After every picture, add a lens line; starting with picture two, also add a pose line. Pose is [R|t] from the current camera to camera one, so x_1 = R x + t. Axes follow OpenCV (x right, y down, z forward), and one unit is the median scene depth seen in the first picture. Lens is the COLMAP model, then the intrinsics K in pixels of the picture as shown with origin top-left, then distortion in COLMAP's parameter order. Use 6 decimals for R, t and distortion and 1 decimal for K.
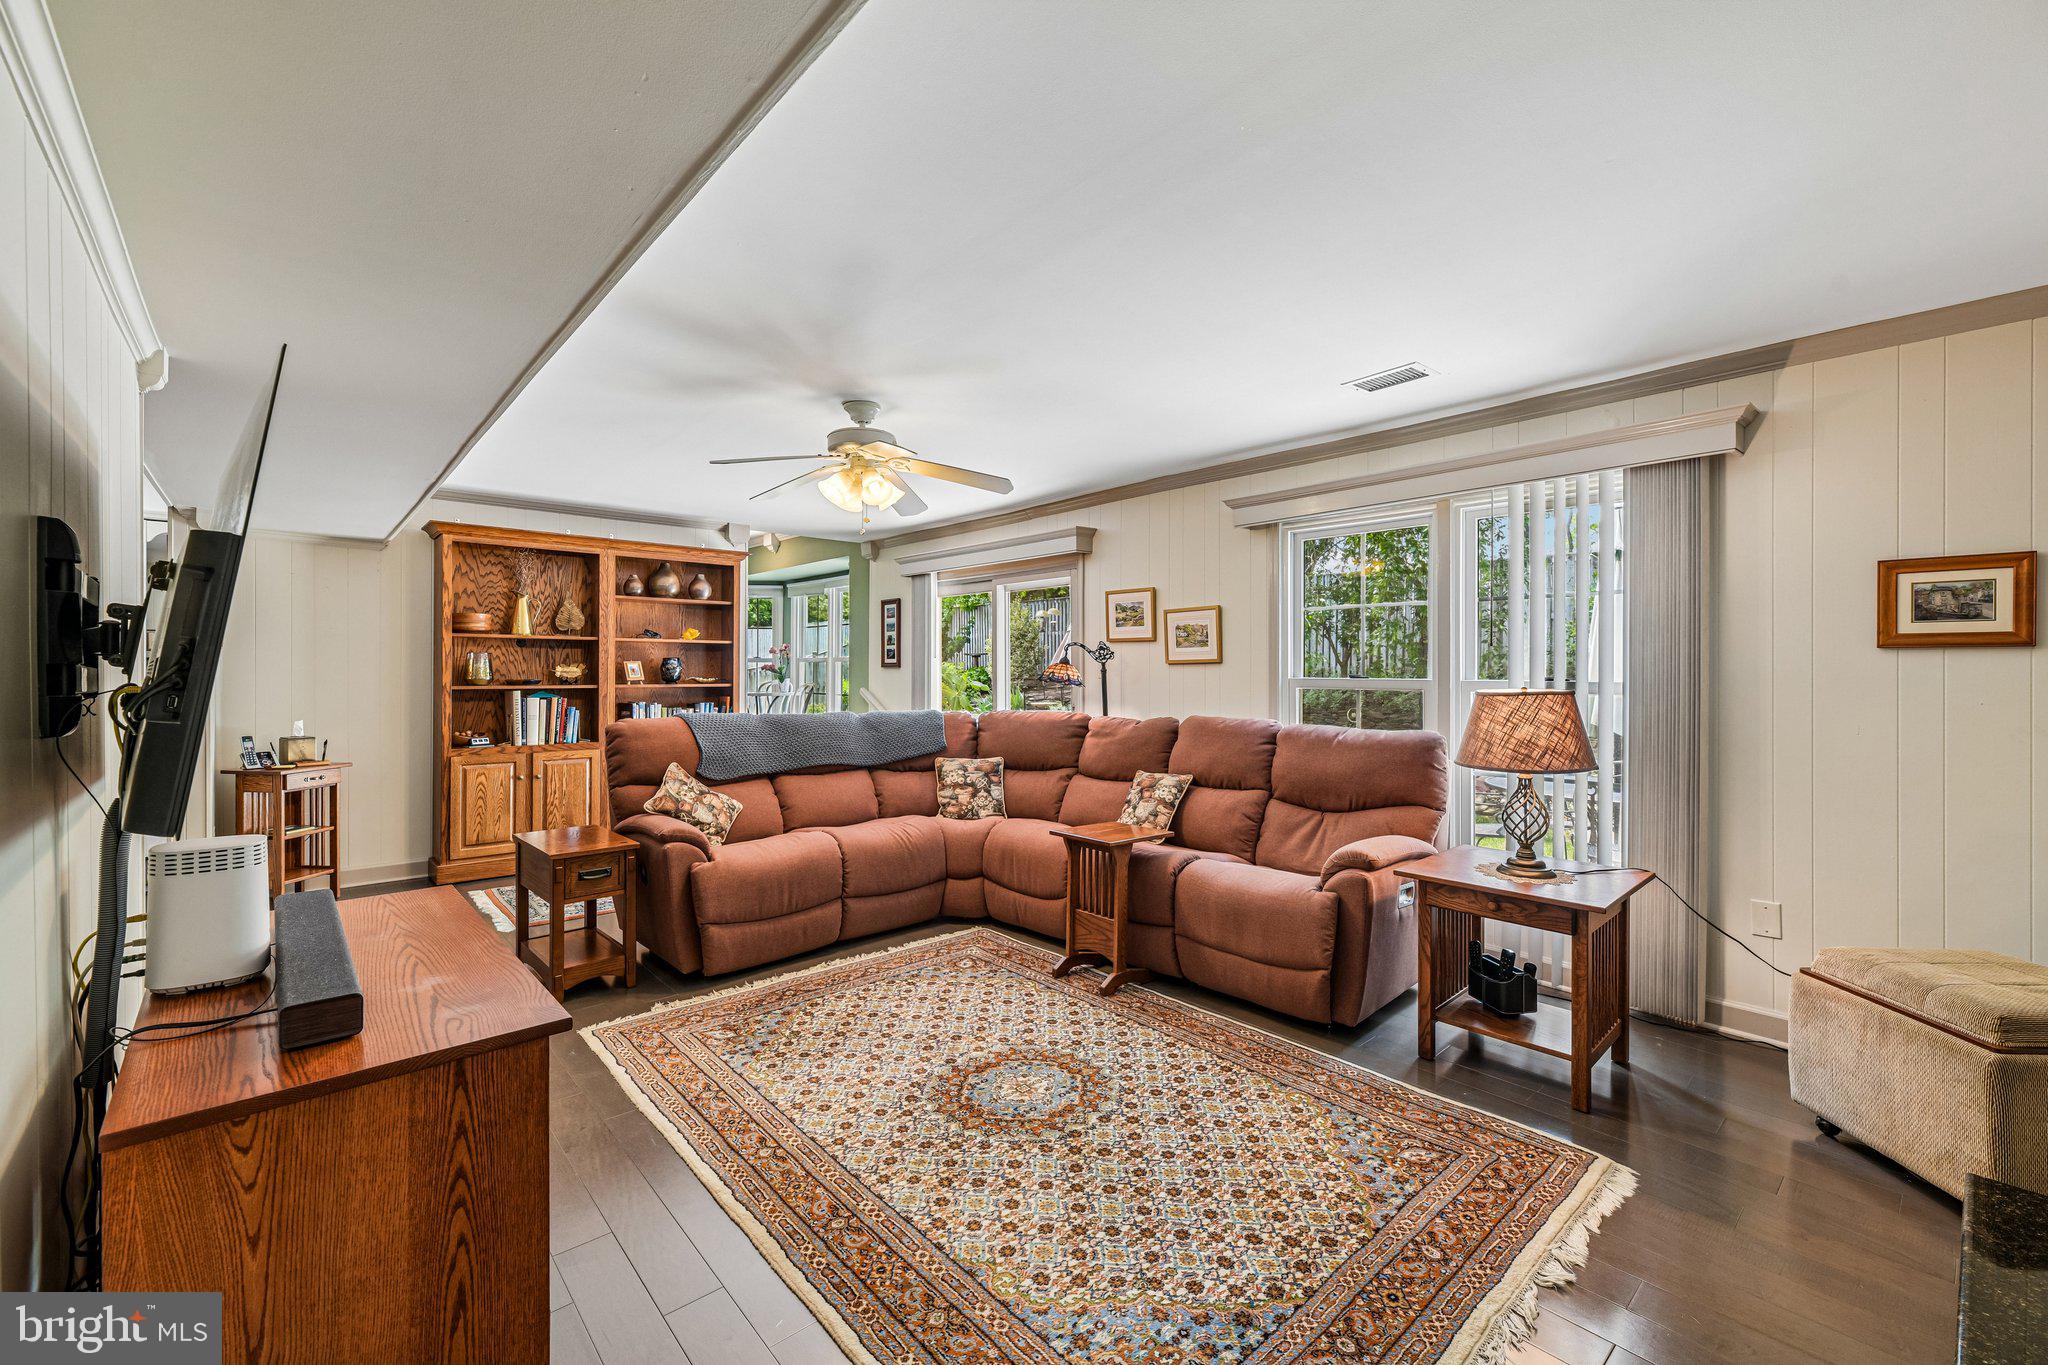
lens RADIAL K [[855.4, 0, 1024.7], [0, 855.4, 678.0], [0, 0, 1]] dist [0.004490, -0.000367]
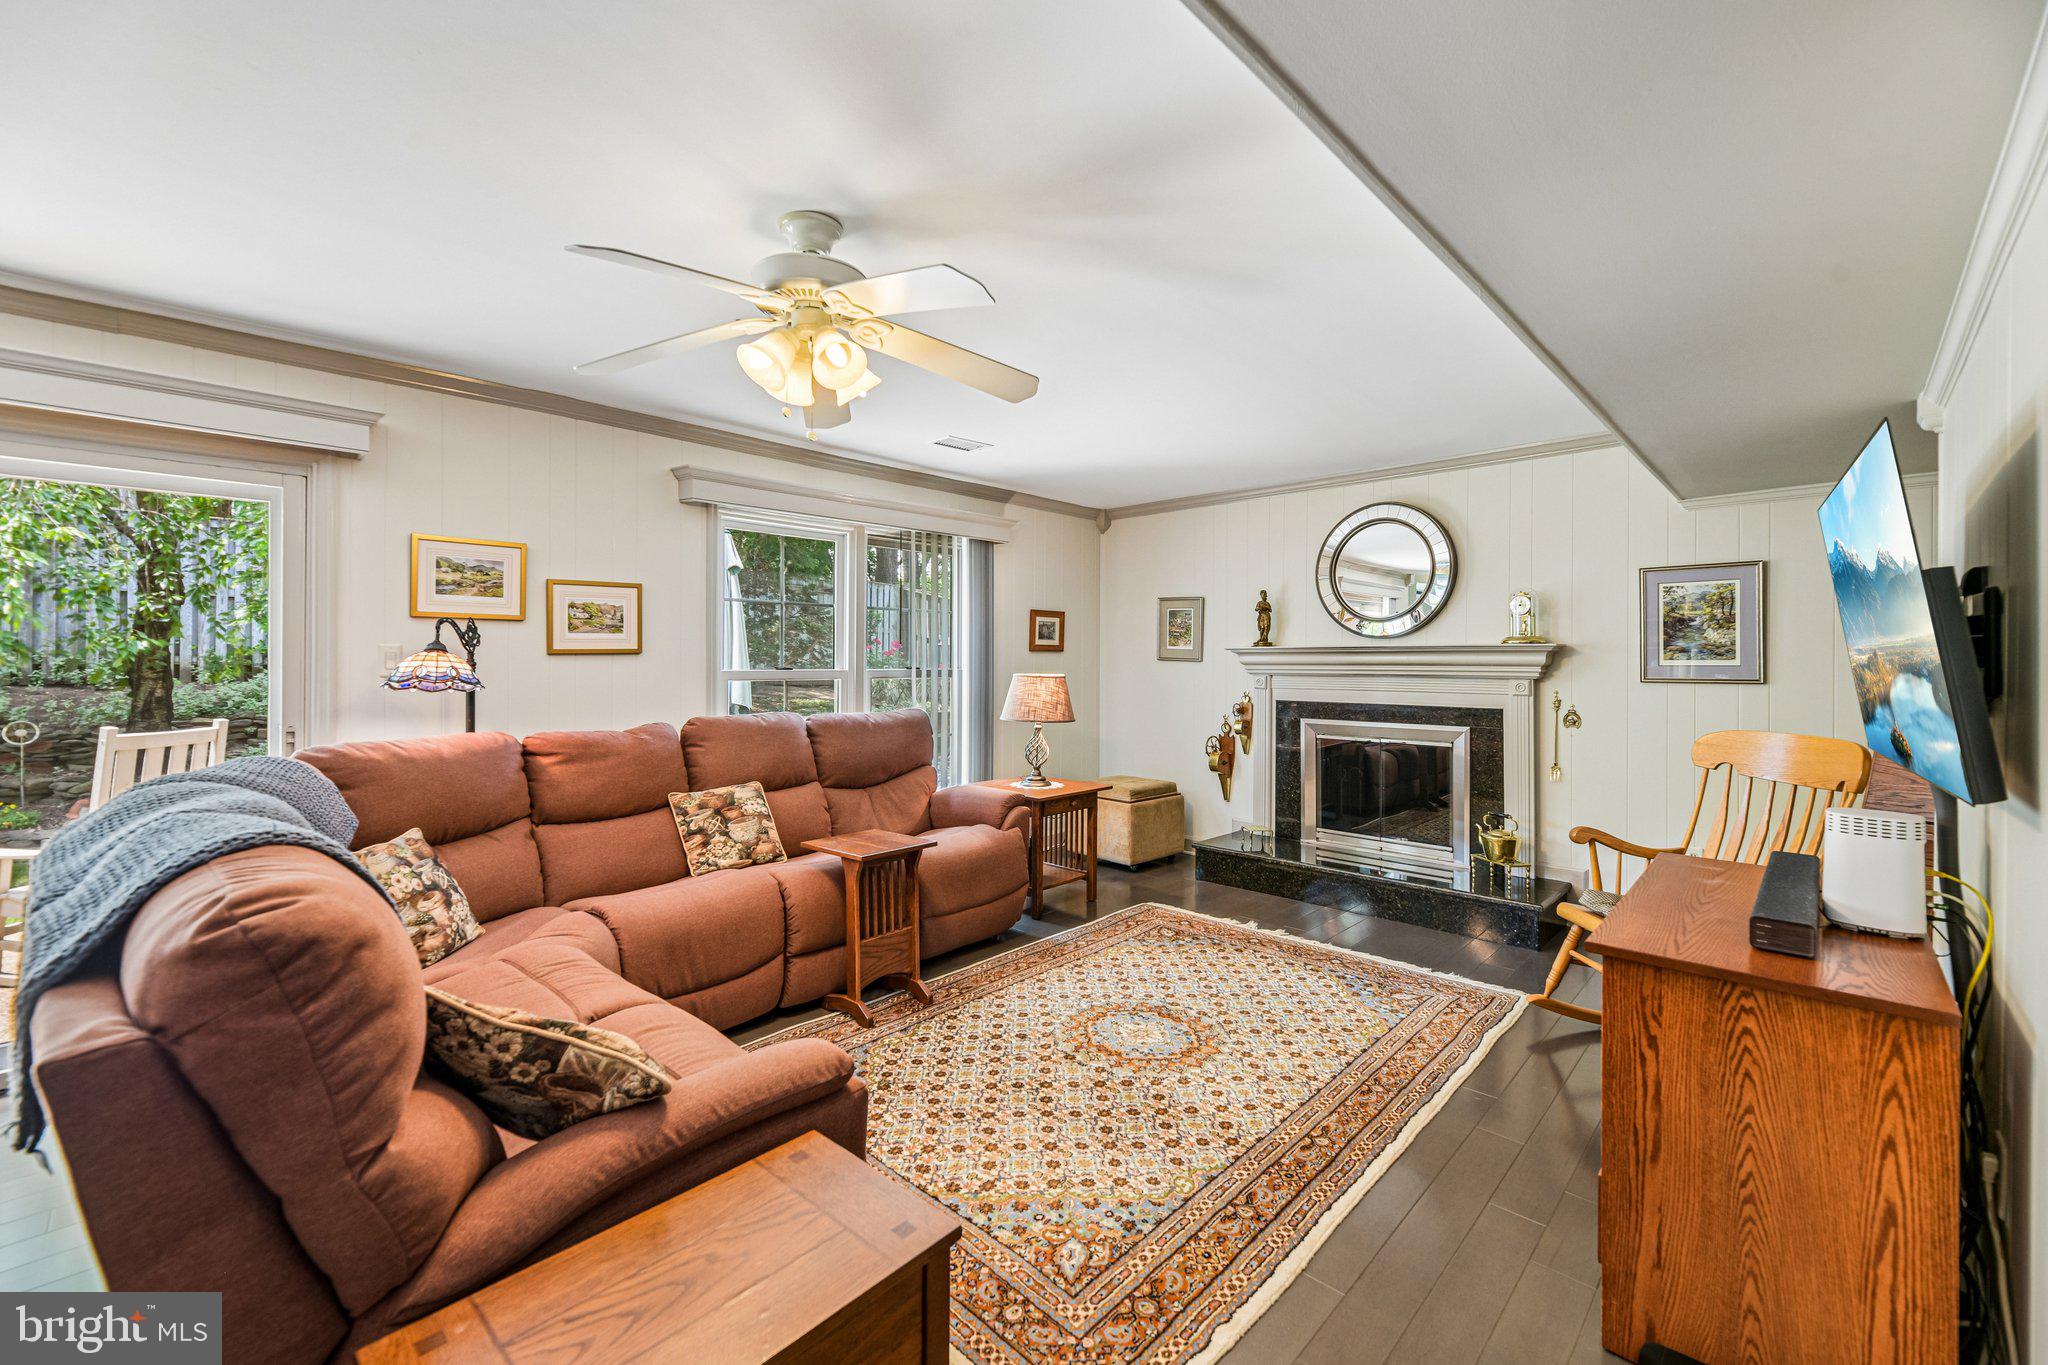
lens RADIAL K [[833.2, 0, 1041.8], [0, 833.2, 672.0], [0, 0, 1]] dist [0.005855, -0.002831]
pose [[-0.095545, -0.018853, 0.995247, -1.064424], [0.004362, 0.999803, 0.019358, -0.024302], [-0.995416, 0.006191, -0.095444, 1.209568]]
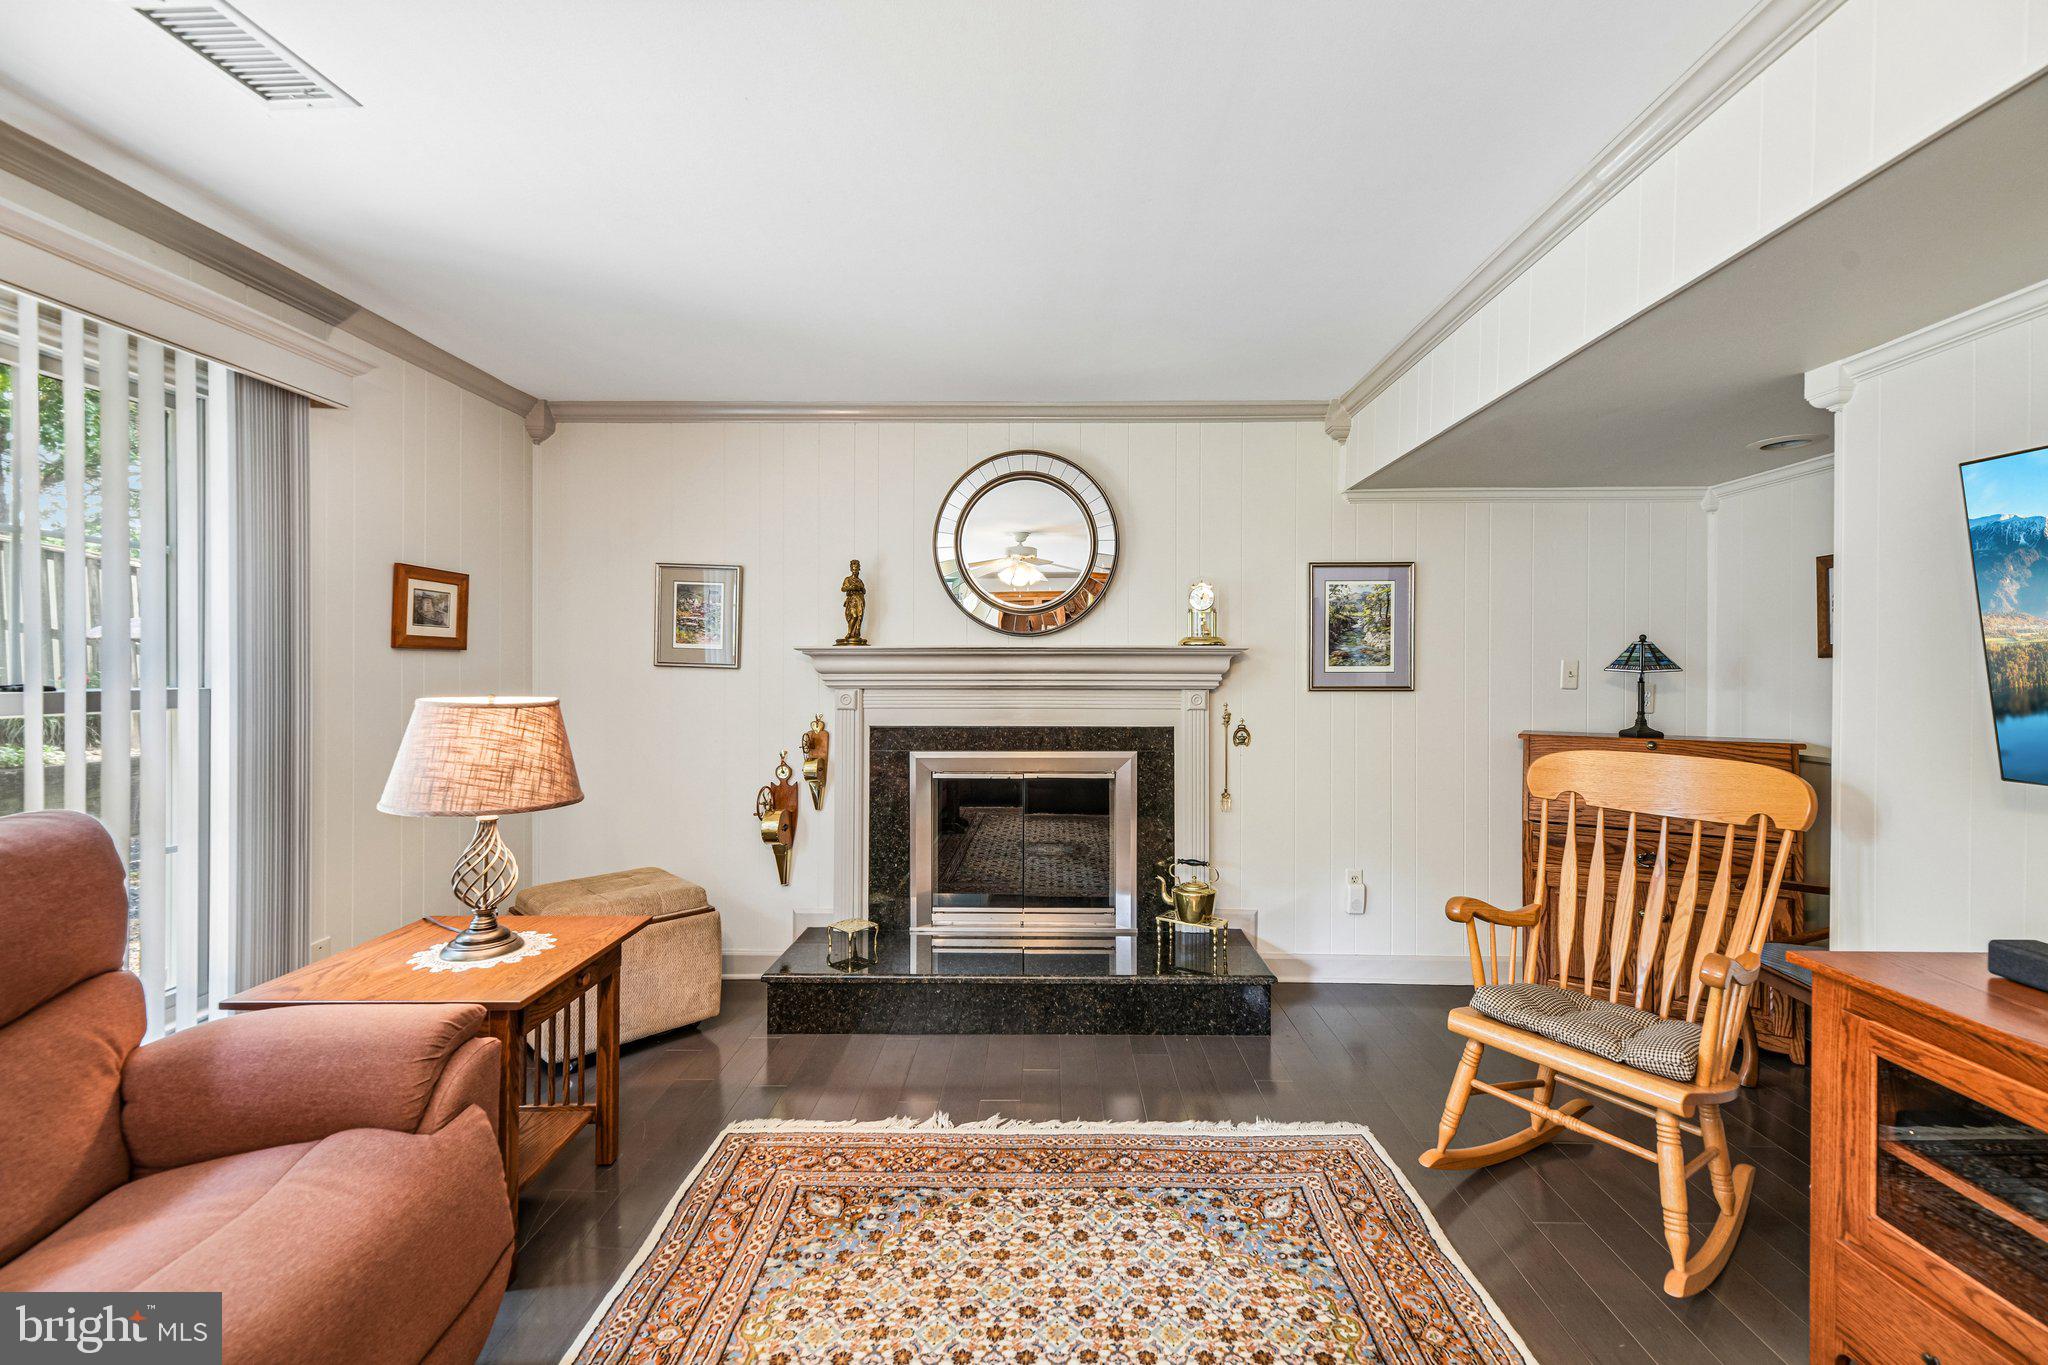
lens RADIAL K [[833.2, 0, 1034.7], [0, 833.2, 674.1], [0, 0, 1]] dist [0.005855, -0.002831]
pose [[-0.741873, -0.010701, 0.670455, -0.251796], [-0.000371, 0.999879, 0.015549, -0.019951], [-0.670540, 0.011287, -0.741787, 1.273368]]
